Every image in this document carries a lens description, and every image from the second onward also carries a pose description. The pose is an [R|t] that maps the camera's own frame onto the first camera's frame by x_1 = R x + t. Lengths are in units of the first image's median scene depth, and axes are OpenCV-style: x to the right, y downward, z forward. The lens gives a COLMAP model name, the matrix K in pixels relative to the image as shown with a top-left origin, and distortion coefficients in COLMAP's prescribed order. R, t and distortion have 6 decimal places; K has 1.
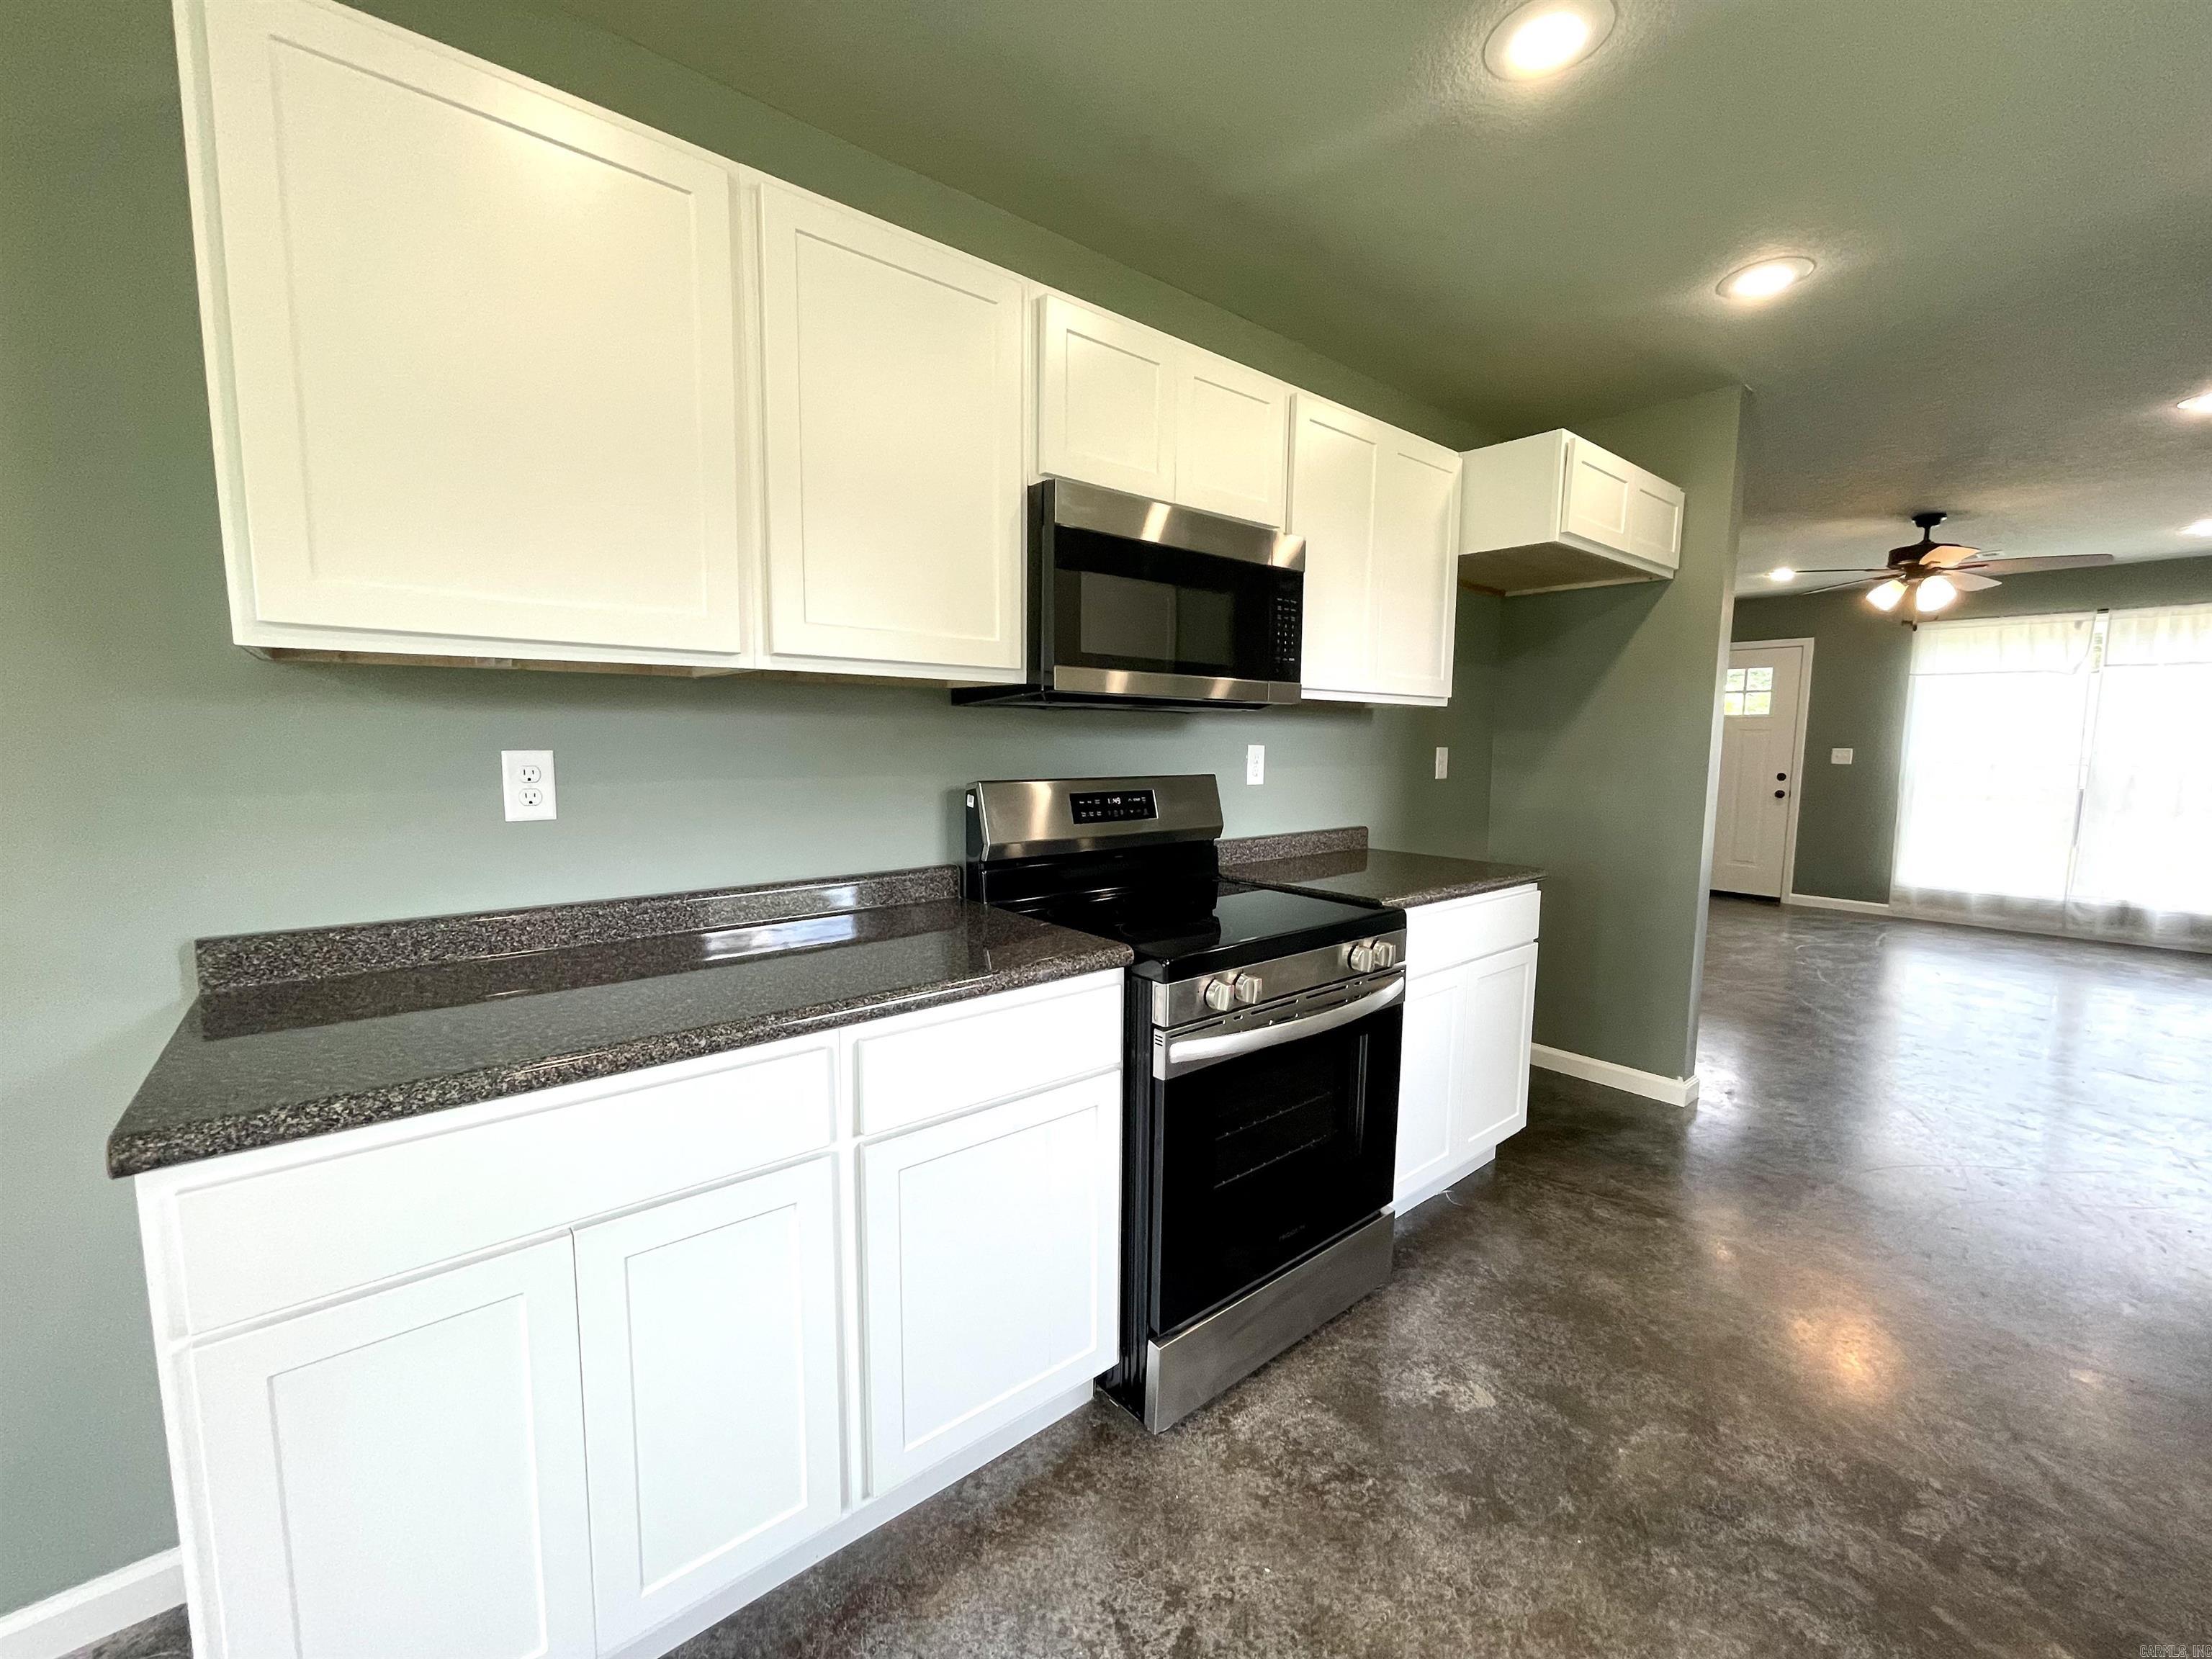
lens RADIAL K [[895.8, 0, 1097.9], [0, 895.8, 835.0], [0, 0, 1]] dist [-0.009938, 0.007689]
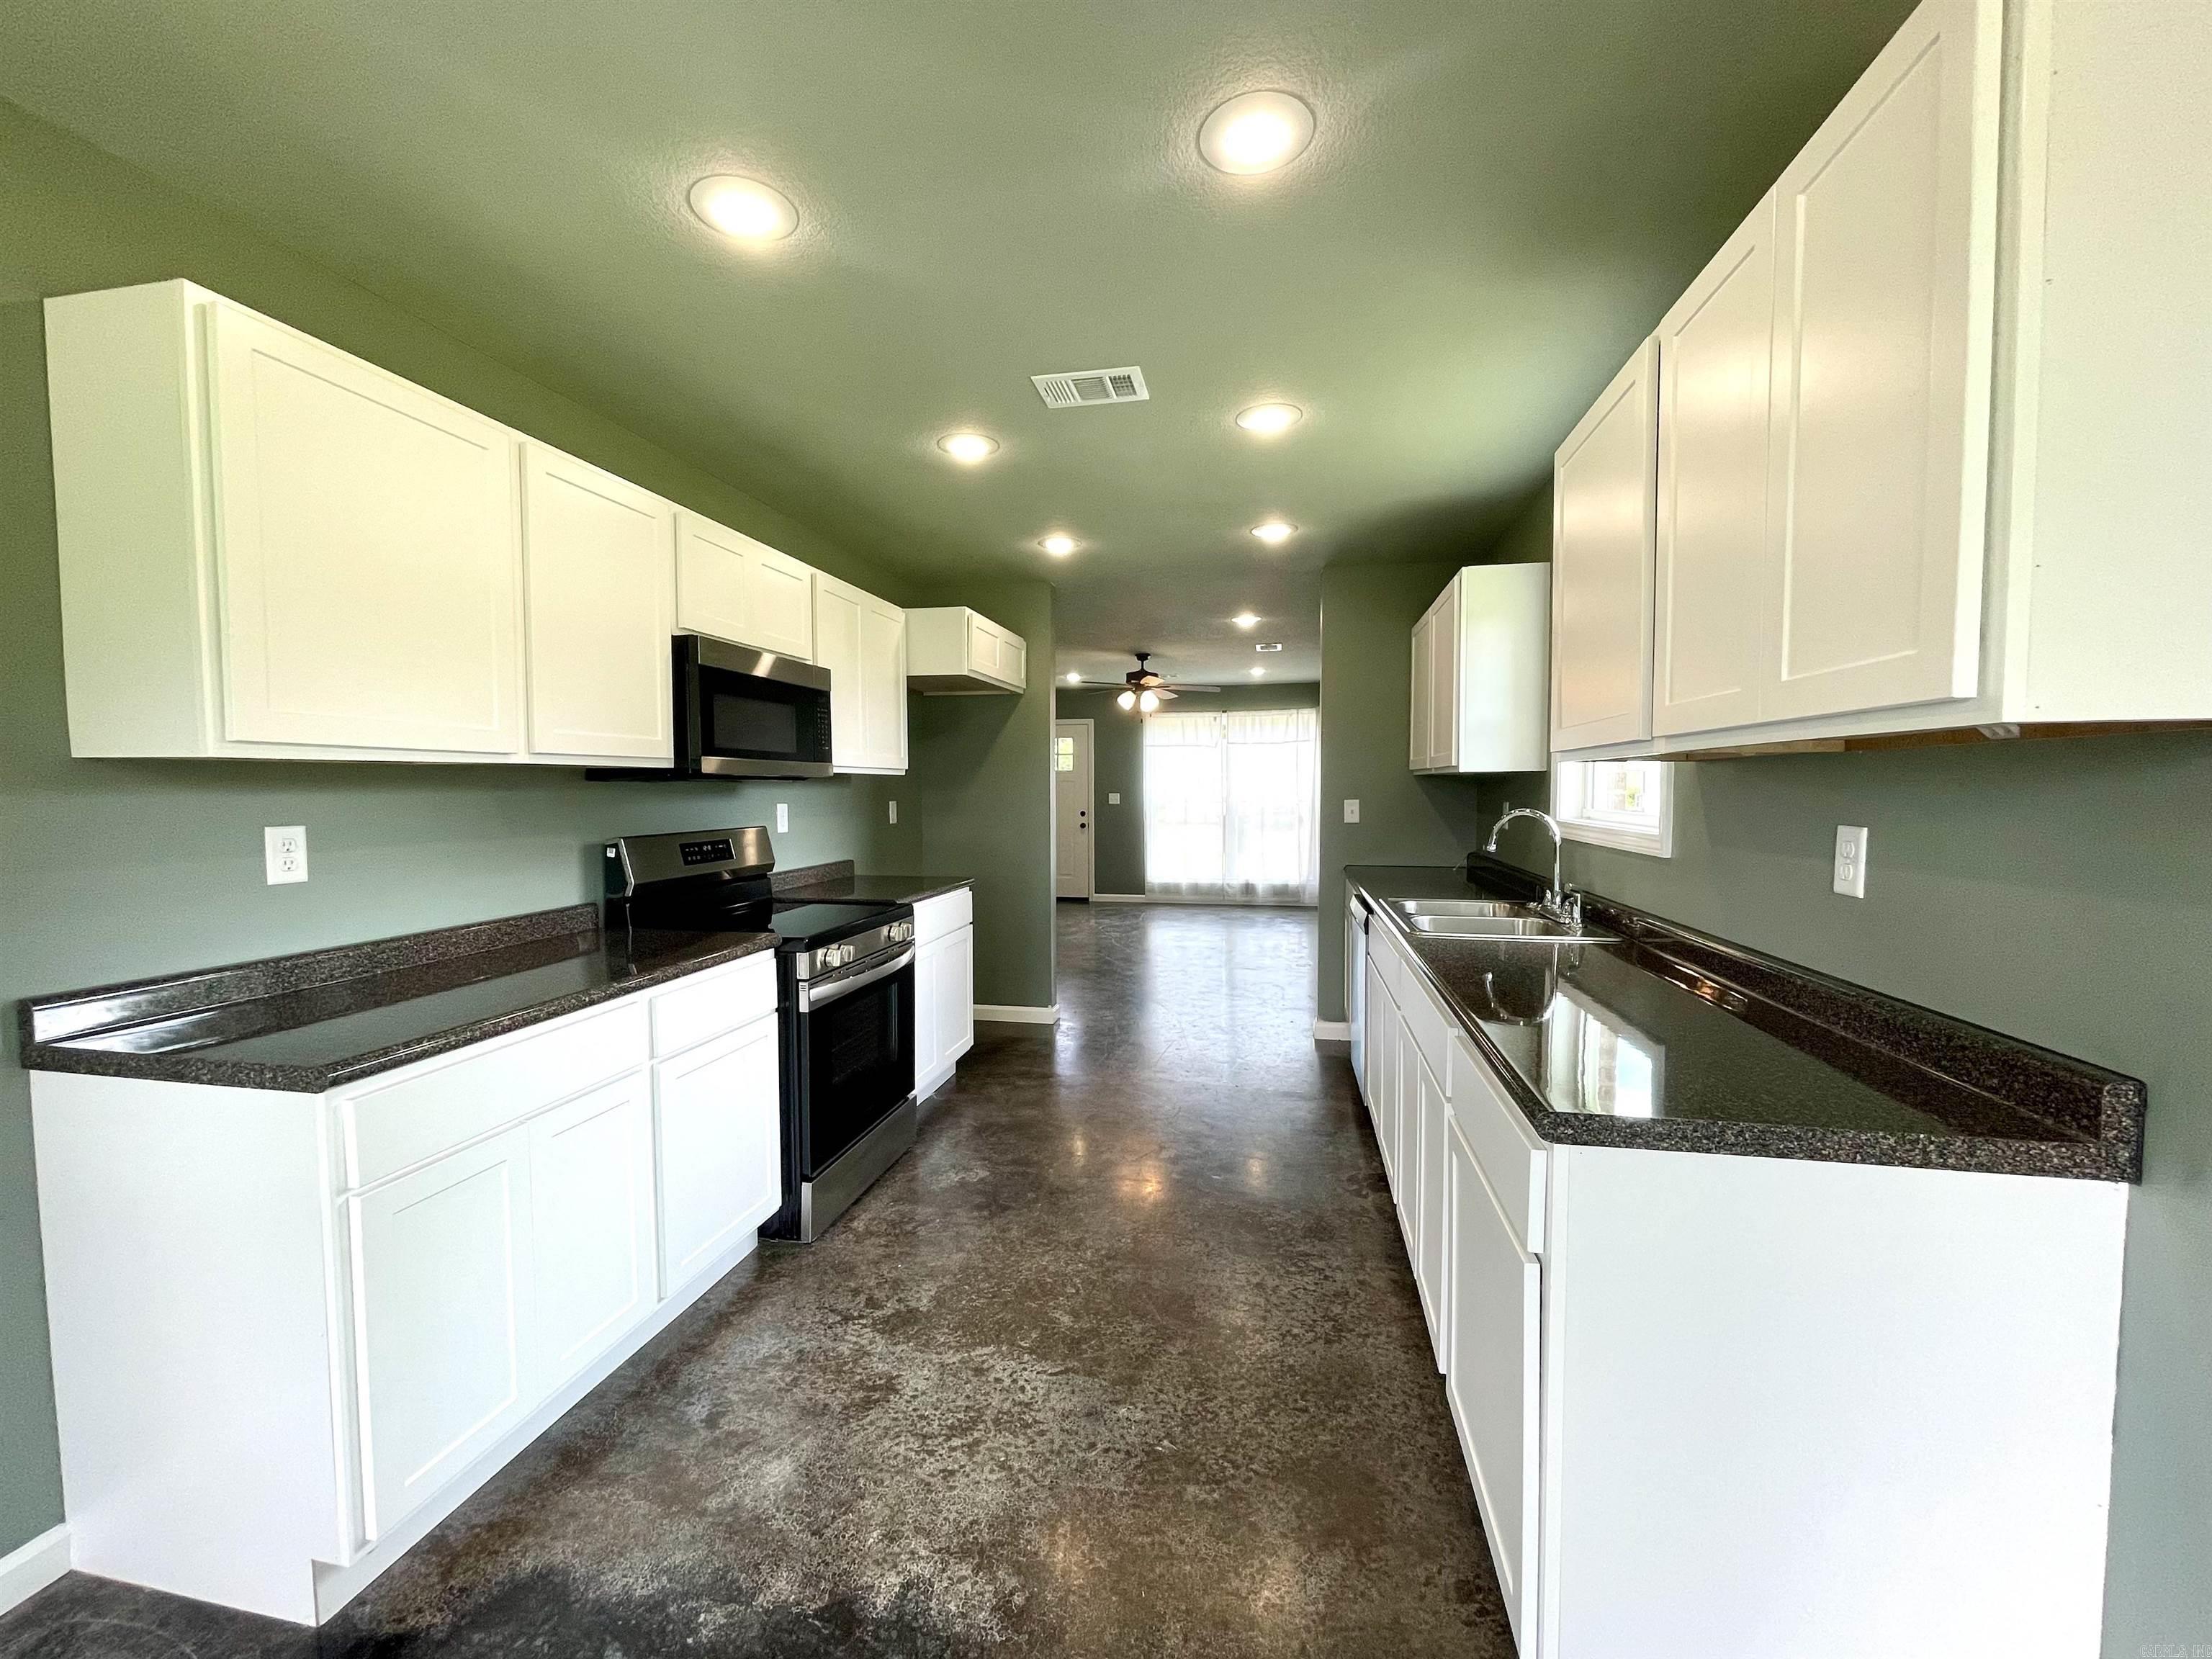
lens RADIAL K [[895.8, 0, 1097.9], [0, 895.8, 835.0], [0, 0, 1]] dist [-0.009938, 0.007689]
pose [[0.781369, -0.044329, 0.622493, -0.375952], [0.076564, 0.996748, -0.025125, 0.023548], [-0.619355, 0.067293, 0.782222, -0.461464]]
